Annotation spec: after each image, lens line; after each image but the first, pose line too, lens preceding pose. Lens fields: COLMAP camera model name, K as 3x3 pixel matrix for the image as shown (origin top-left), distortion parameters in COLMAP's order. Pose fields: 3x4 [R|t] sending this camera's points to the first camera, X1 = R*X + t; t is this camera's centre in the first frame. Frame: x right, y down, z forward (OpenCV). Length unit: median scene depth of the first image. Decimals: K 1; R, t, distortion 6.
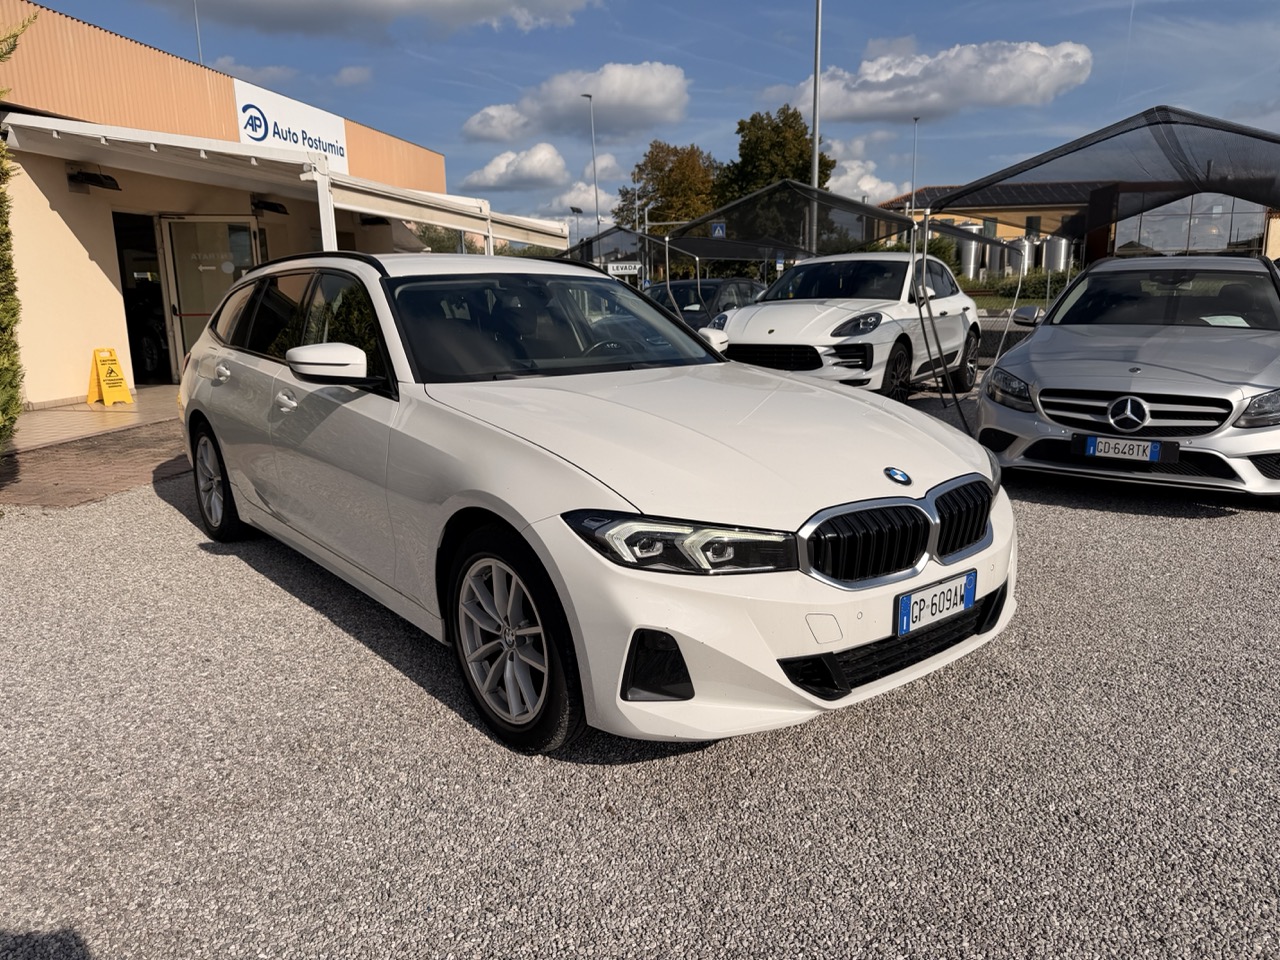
lens RADIAL K [[876.9, 0, 640.0], [0, 876.9, 480.0], [0, 0, 1]] dist [-0.000178, -0.003539]
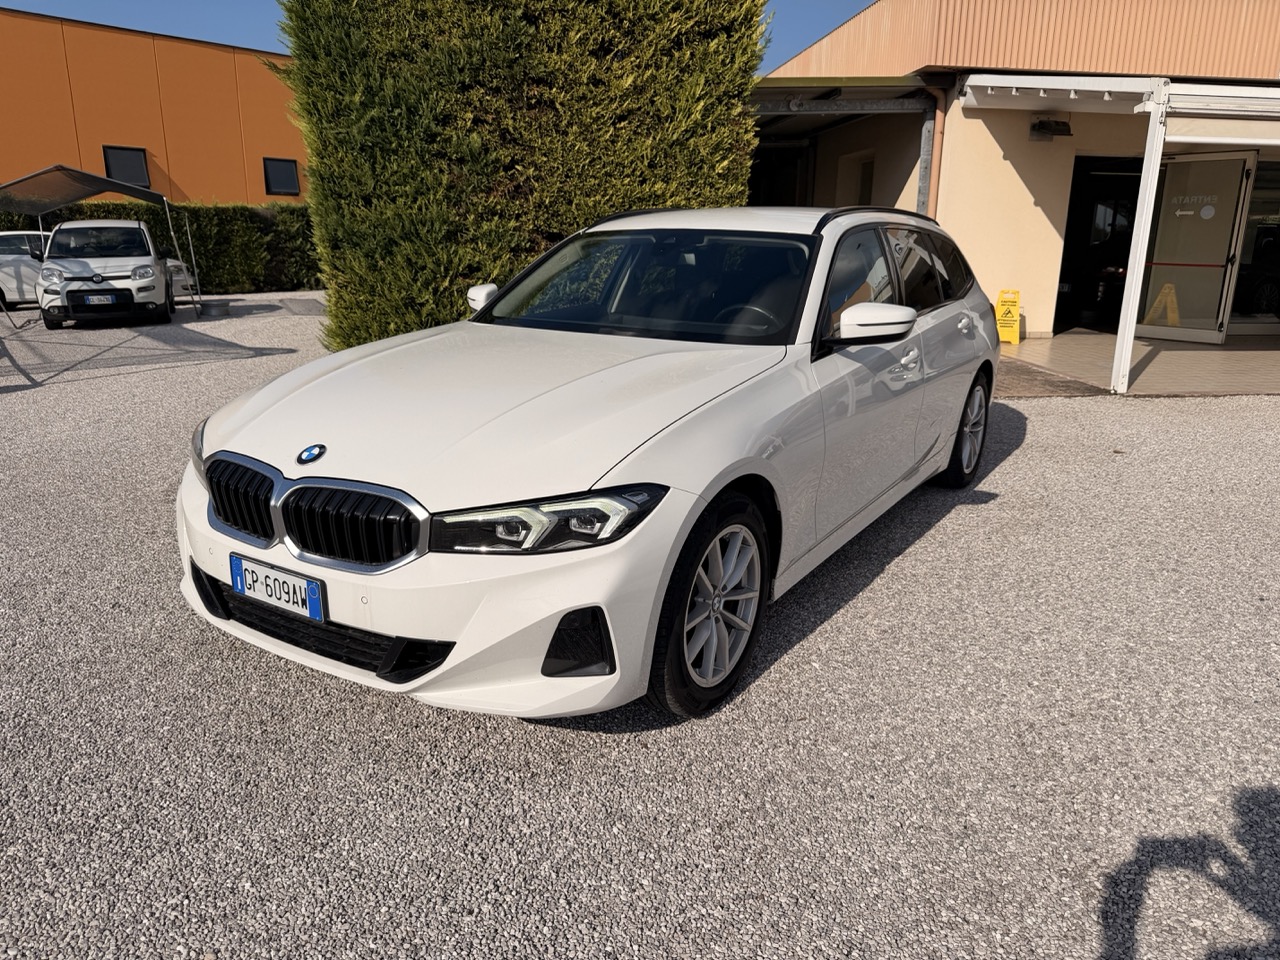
lens RADIAL K [[916.7, 0, 640.0], [0, 916.7, 480.0], [0, 0, 1]] dist [-0.006680, -0.004533]
pose [[0.319352, 0.260354, -0.911169, 0.367118], [-0.211190, 0.956890, 0.199399, -0.070638], [0.923803, 0.128751, 0.360569, 0.266590]]
